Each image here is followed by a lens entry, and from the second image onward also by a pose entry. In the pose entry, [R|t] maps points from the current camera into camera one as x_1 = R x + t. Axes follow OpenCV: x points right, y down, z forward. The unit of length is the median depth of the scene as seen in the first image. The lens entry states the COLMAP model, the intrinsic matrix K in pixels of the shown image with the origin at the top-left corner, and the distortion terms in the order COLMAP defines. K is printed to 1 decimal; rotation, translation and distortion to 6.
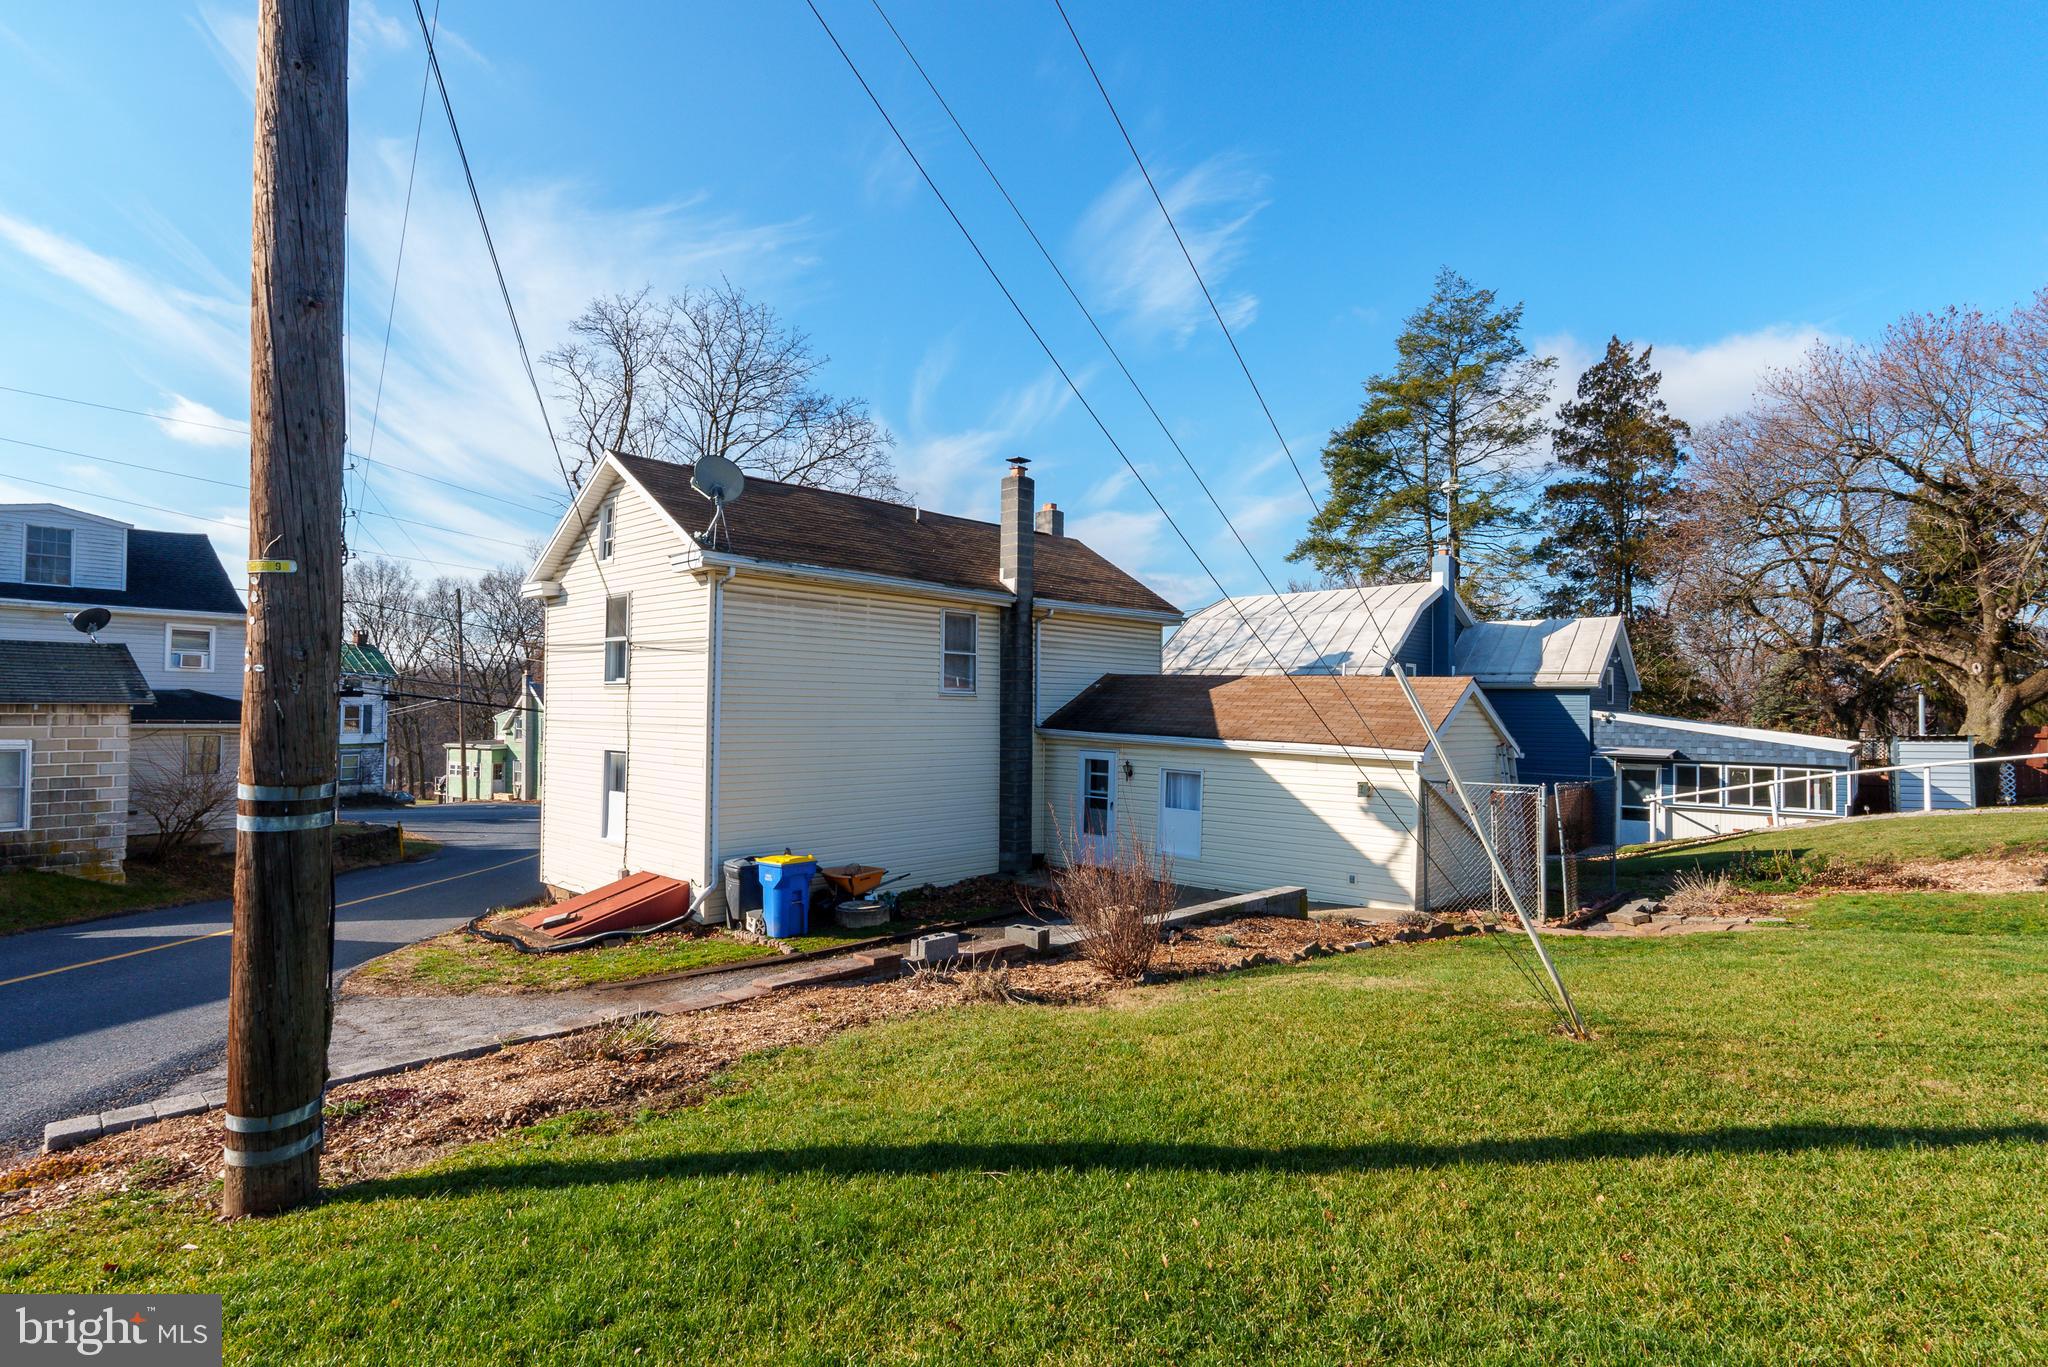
lens RADIAL K [[1029.4, 0, 1024.0], [0, 1029.4, 683.5], [0, 0, 1]] dist [-0.003169, 0.019589]
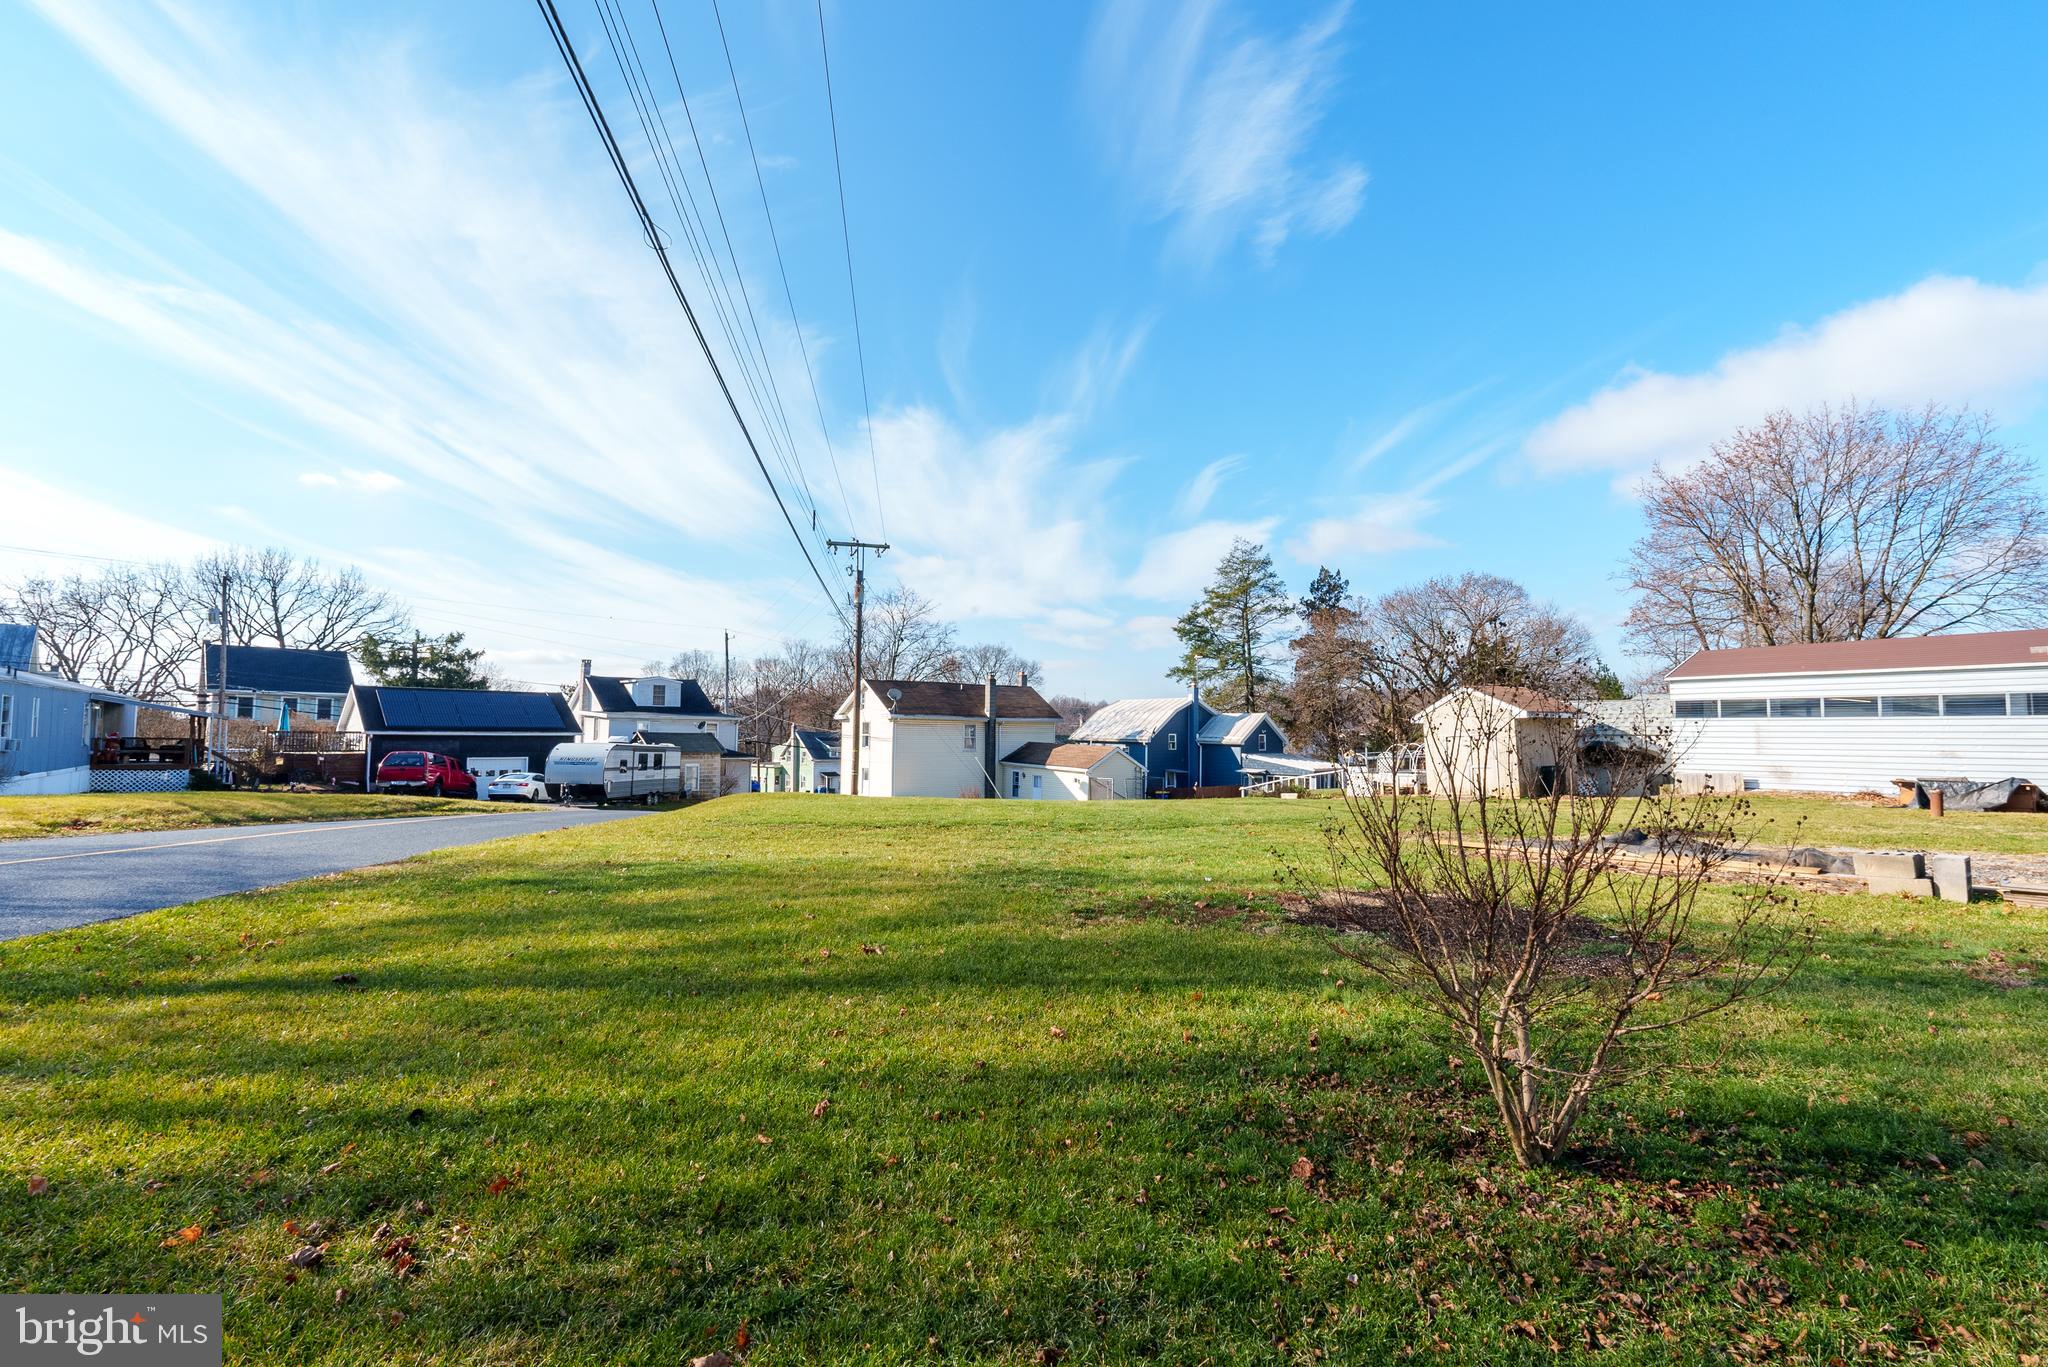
lens RADIAL K [[903.9, 0, 1024.0], [0, 903.9, 683.5], [0, 0, 1]] dist [-0.002344, 0.000057]
pose [[0.988679, -0.009496, -0.149748, 0.509094], [0.004899, 0.999506, -0.031036, -0.106143], [0.149969, 0.029951, 0.988237, -1.675270]]
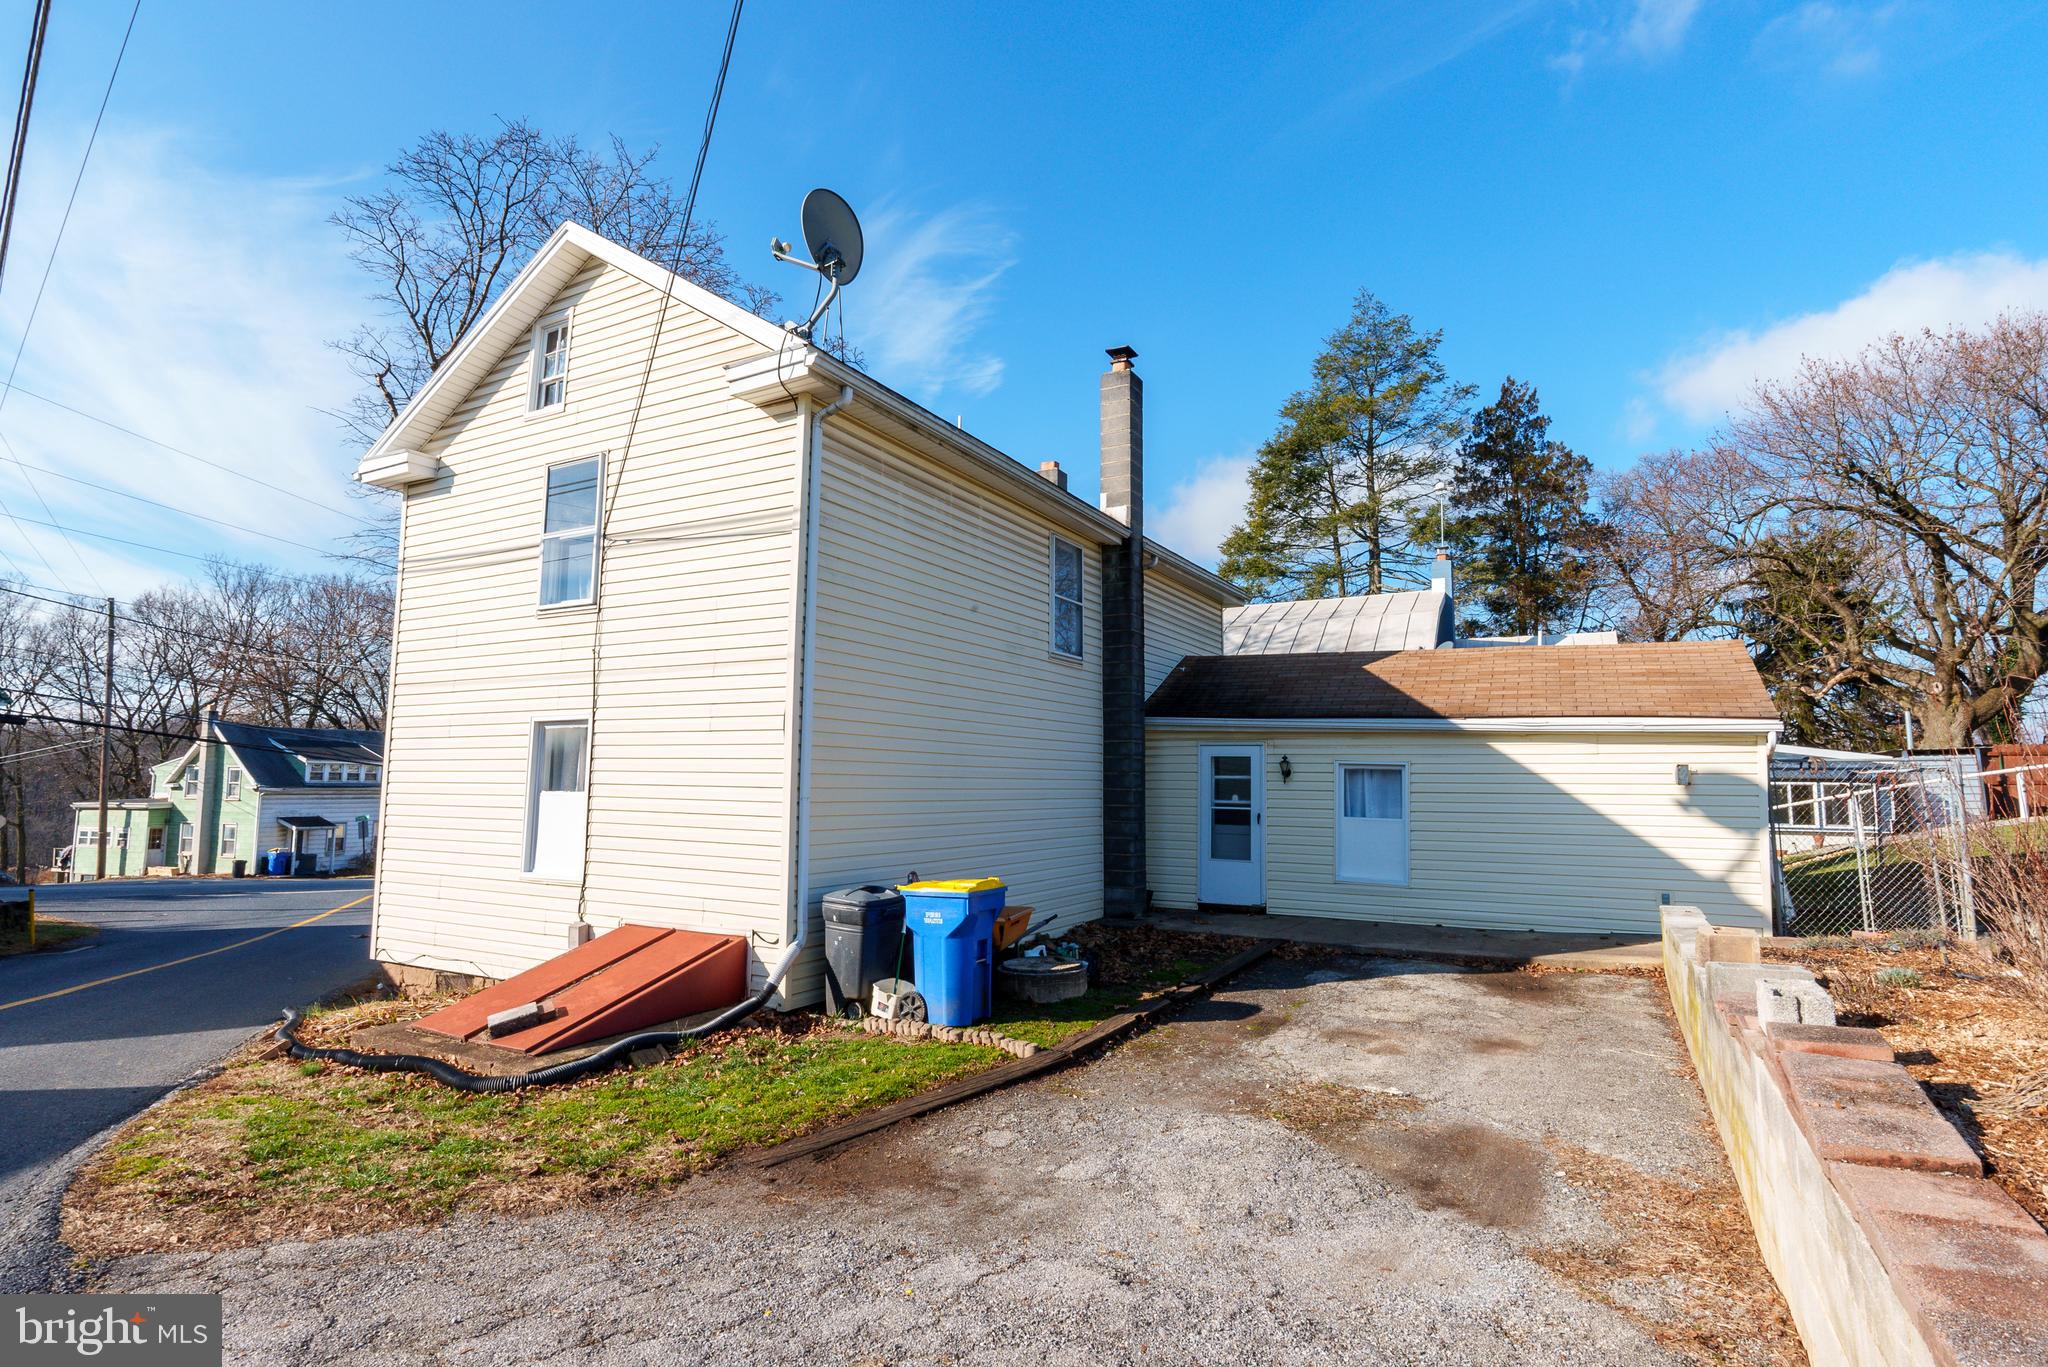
lens RADIAL K [[1020.0, 0, 1024.0], [0, 1020.0, 683.5], [0, 0, 1]] dist [0.002874, -0.000164]
pose [[0.968788, 0.022807, 0.246838, -0.261590], [-0.004956, 0.997342, -0.072700, 0.077872], [-0.247840, 0.069208, 0.966326, 0.339931]]
